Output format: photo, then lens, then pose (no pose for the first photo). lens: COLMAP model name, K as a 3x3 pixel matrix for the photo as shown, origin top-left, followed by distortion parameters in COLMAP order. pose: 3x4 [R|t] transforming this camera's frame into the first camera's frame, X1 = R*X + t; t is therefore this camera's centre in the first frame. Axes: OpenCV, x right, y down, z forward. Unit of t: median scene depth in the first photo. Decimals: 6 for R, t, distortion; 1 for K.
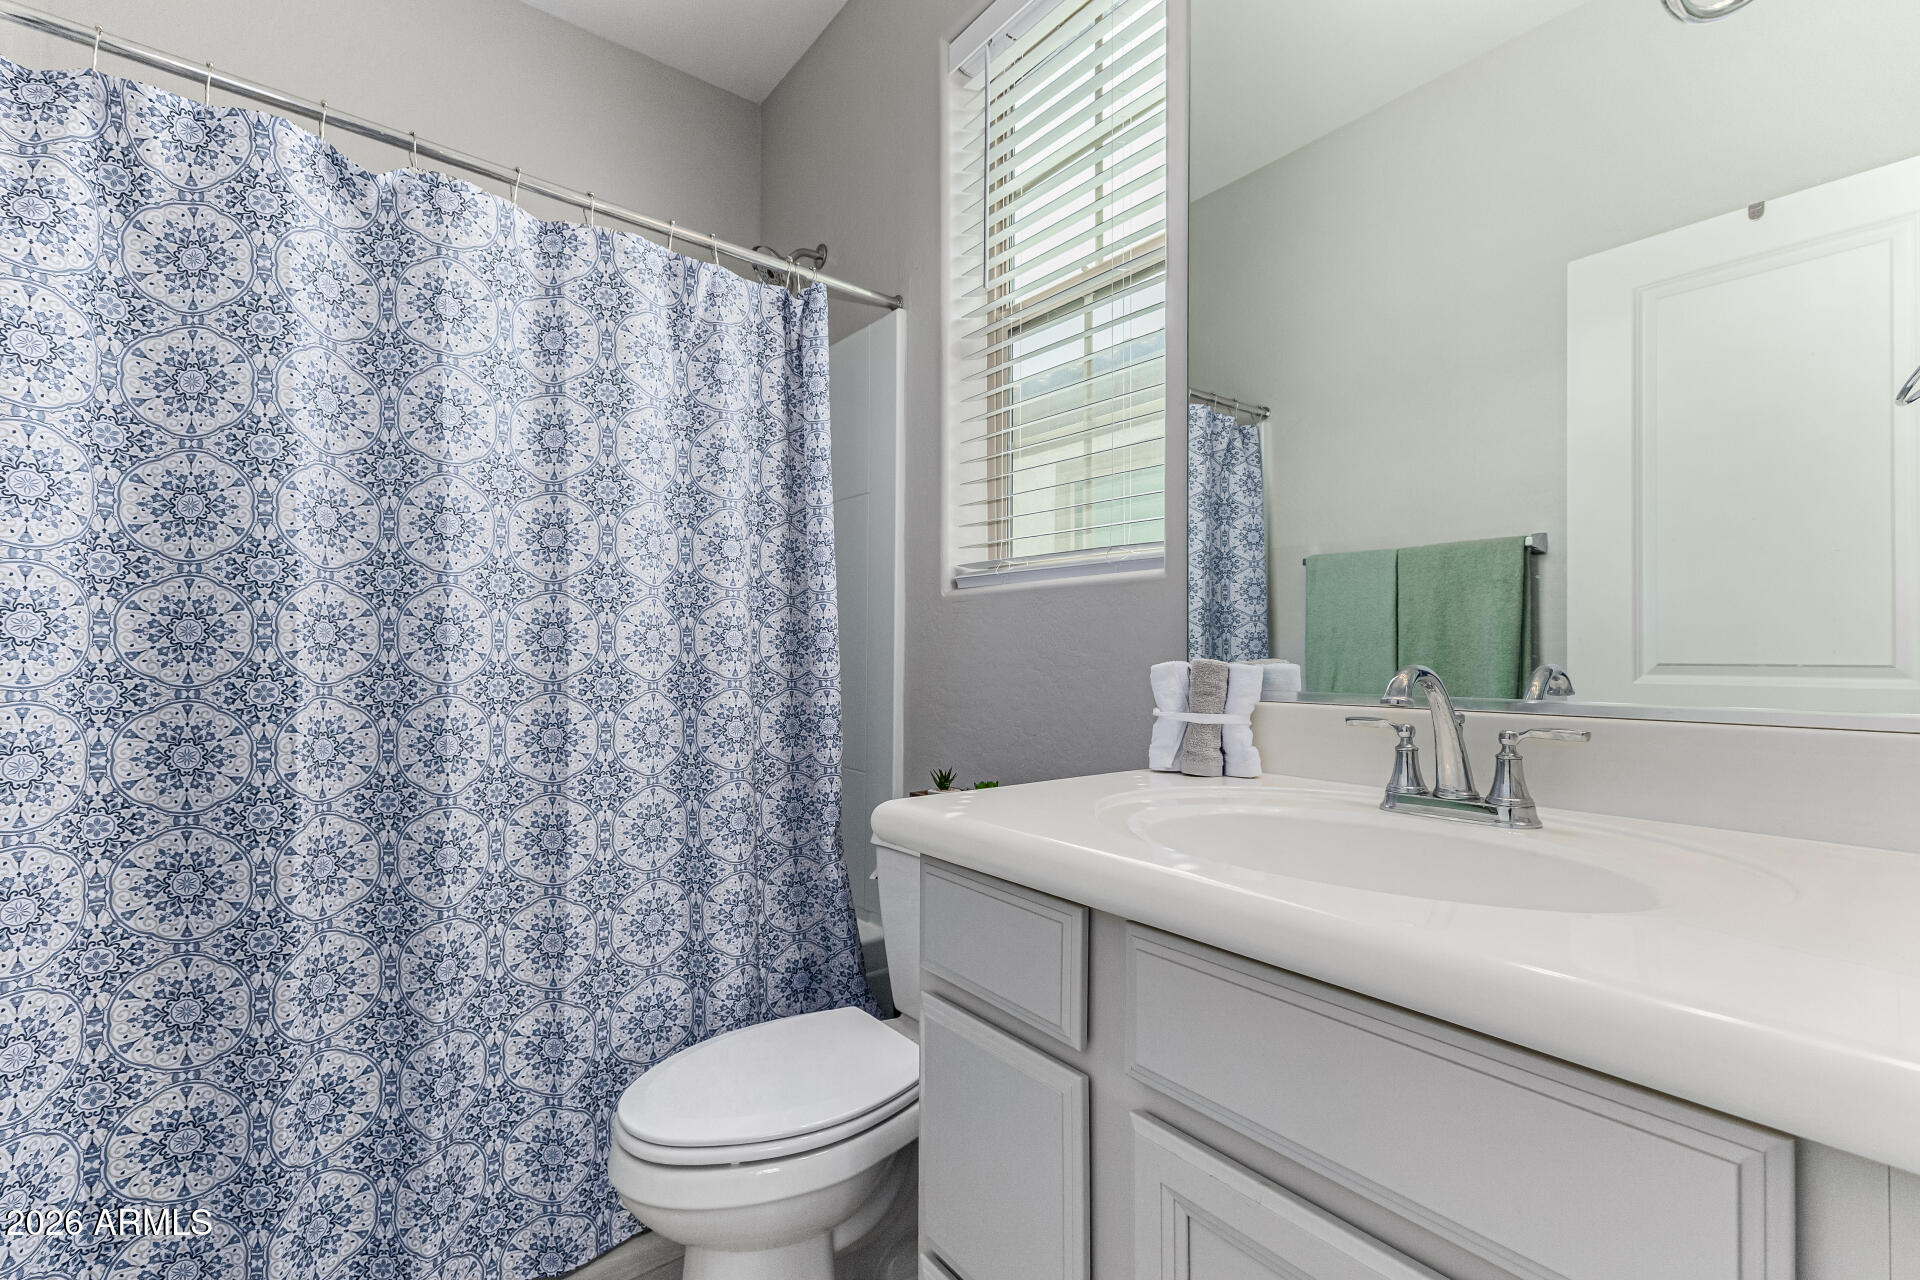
lens RADIAL K [[845.0, 0, 952.4], [0, 845.0, 640.1], [0, 0, 1]] dist [0.008850, 0.000188]
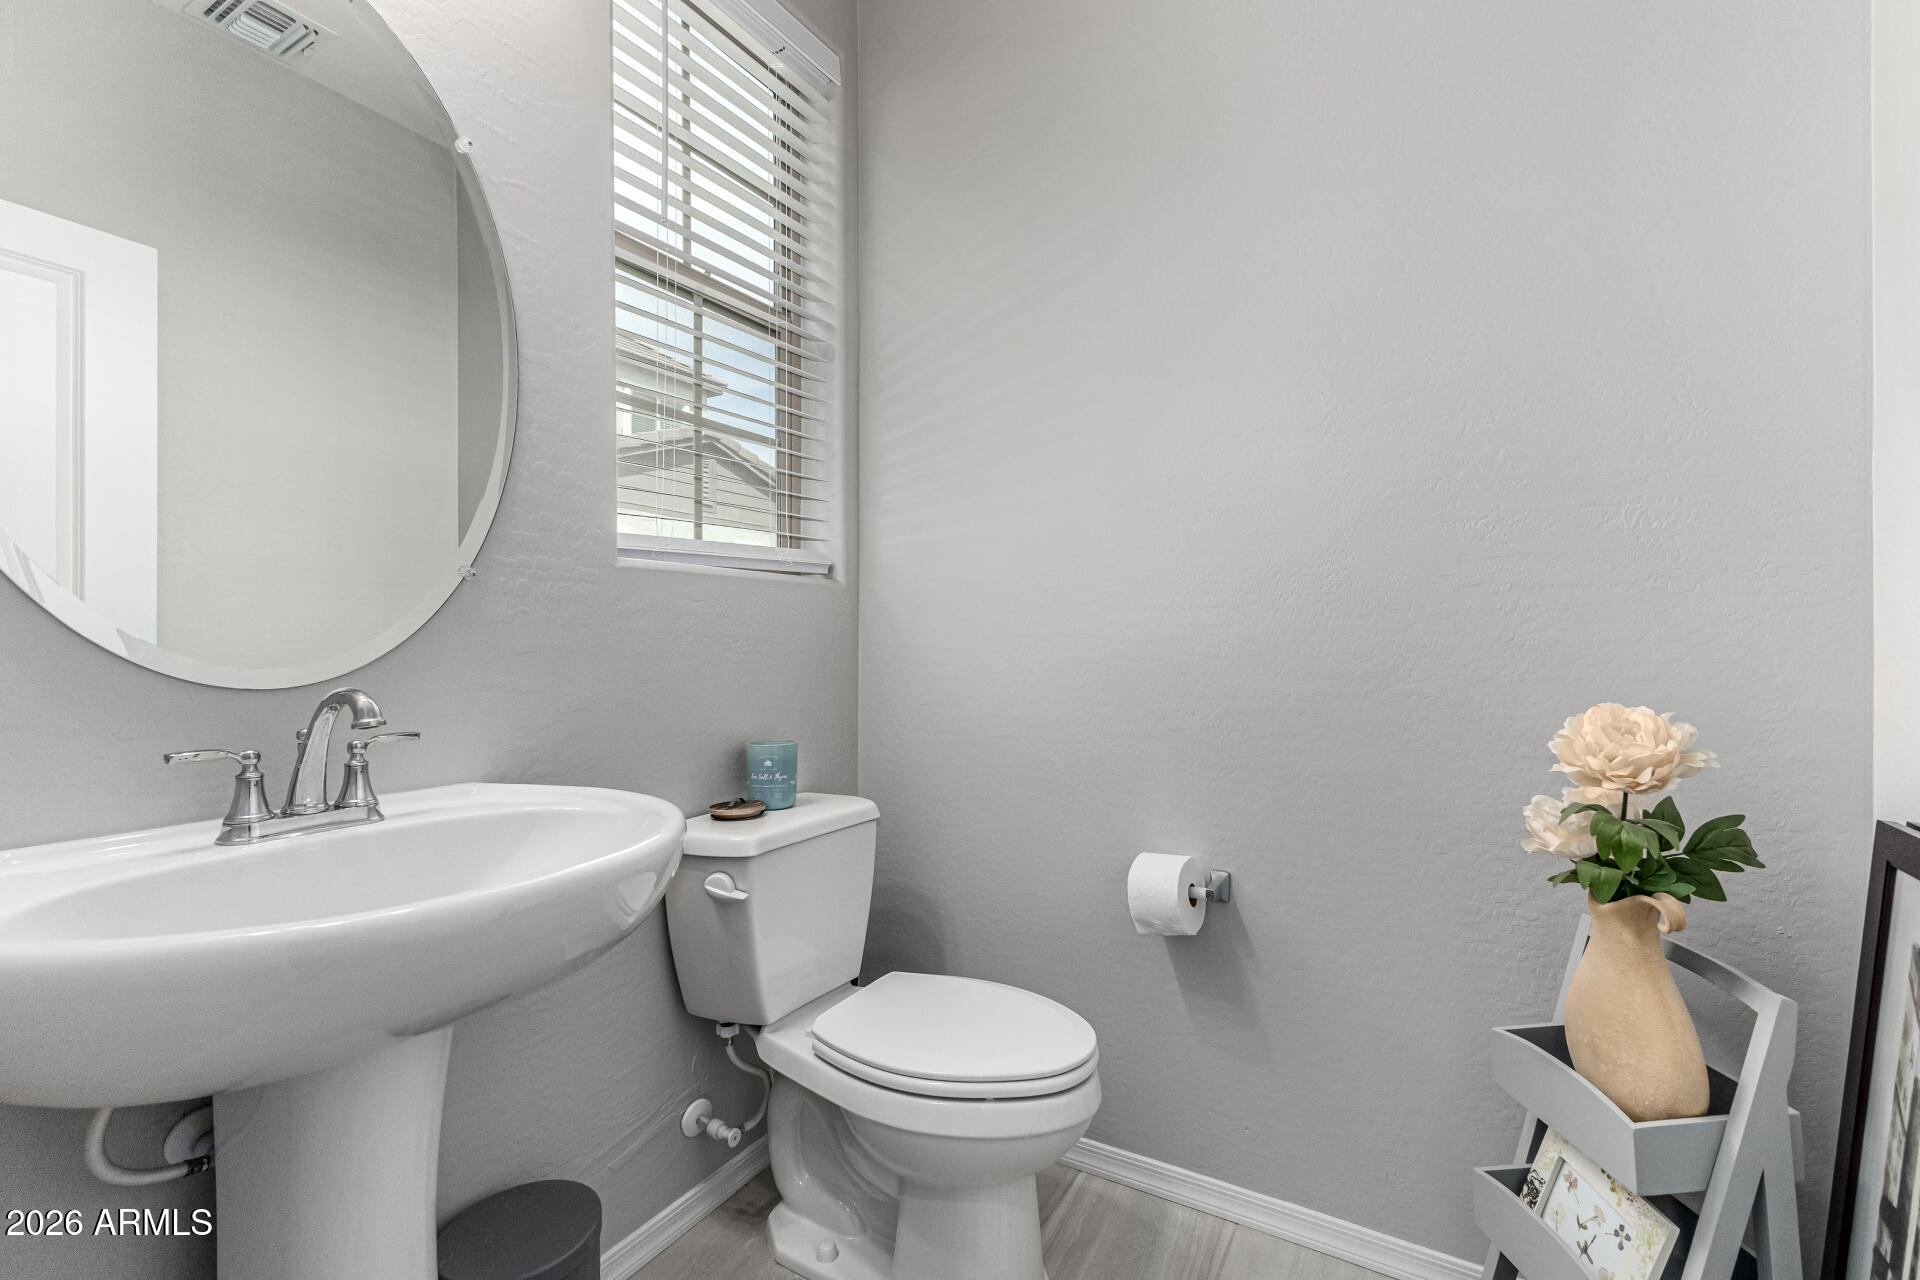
lens RADIAL K [[845.0, 0, 953.0], [0, 845.0, 637.6], [0, 0, 1]] dist [0.008850, 0.000188]
pose [[-0.356200, 0.011808, 0.934335, -0.891628], [0.014488, 0.999870, -0.007113, 0.012451], [-0.934298, 0.011003, -0.356324, 1.080425]]
